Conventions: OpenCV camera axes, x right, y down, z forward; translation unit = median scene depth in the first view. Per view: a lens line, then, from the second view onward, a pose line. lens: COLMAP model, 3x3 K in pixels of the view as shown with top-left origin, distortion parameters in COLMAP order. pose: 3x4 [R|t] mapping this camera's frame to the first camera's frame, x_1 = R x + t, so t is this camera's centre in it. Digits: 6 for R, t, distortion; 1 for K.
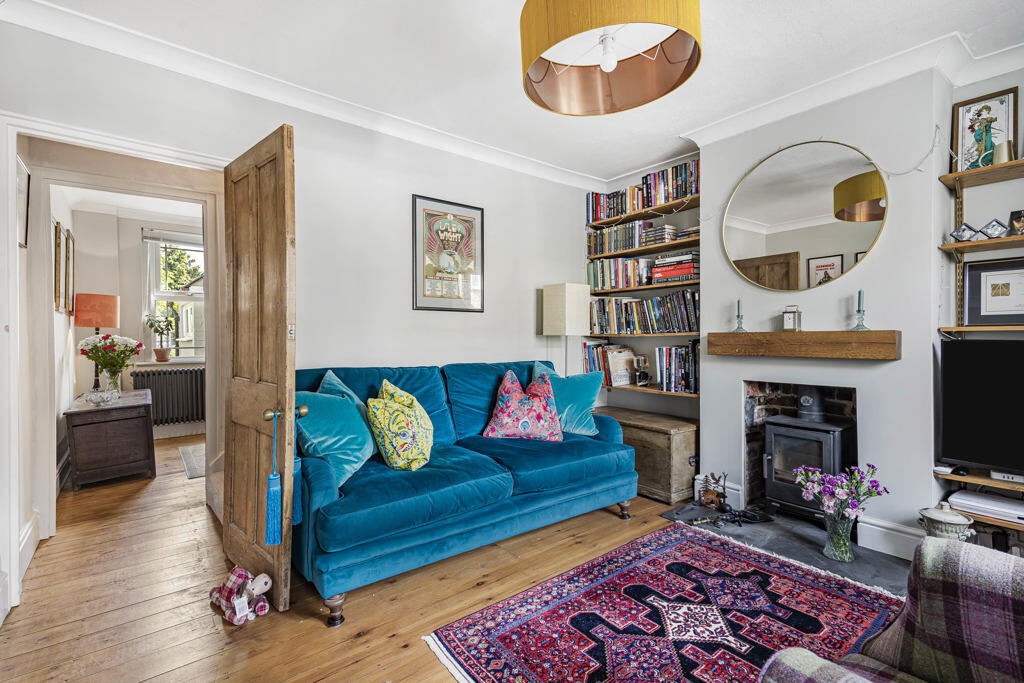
lens RADIAL K [[460.9, 0, 512.0], [0, 460.9, 341.5], [0, 0, 1]] dist [0.018859, 0.000021]
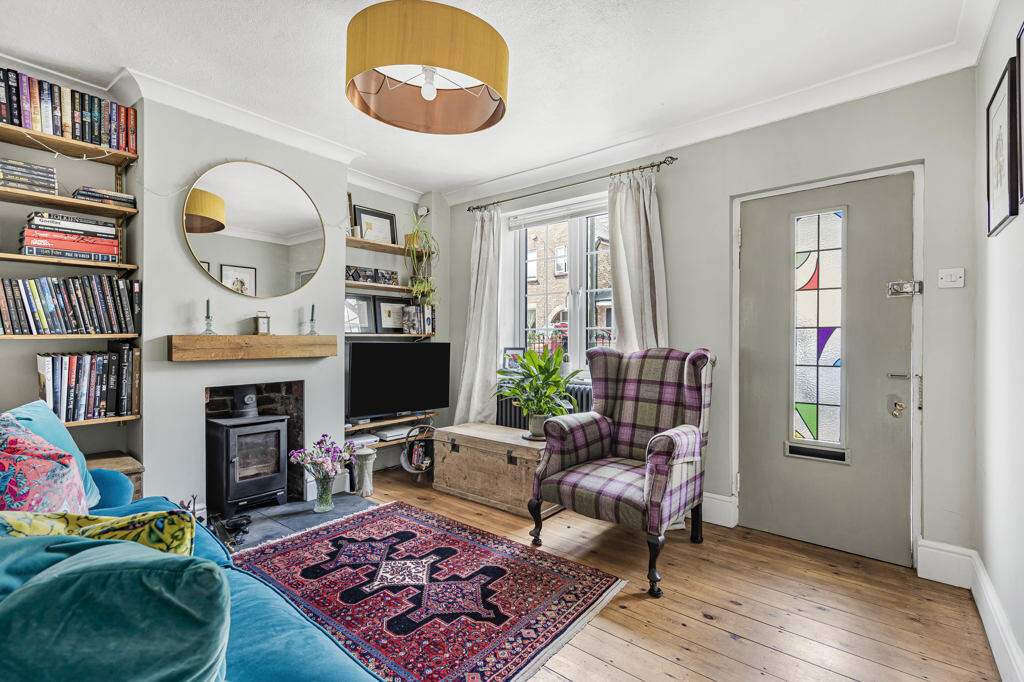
lens RADIAL K [[460.9, 0, 512.0], [0, 460.9, 341.0], [0, 0, 1]] dist [0.018859, 0.000021]
pose [[-0.203906, -0.000577, 0.978990, -0.609752], [0.009458, 0.999952, 0.002559, -0.005338], [-0.978945, 0.009781, -0.203891, 0.680701]]
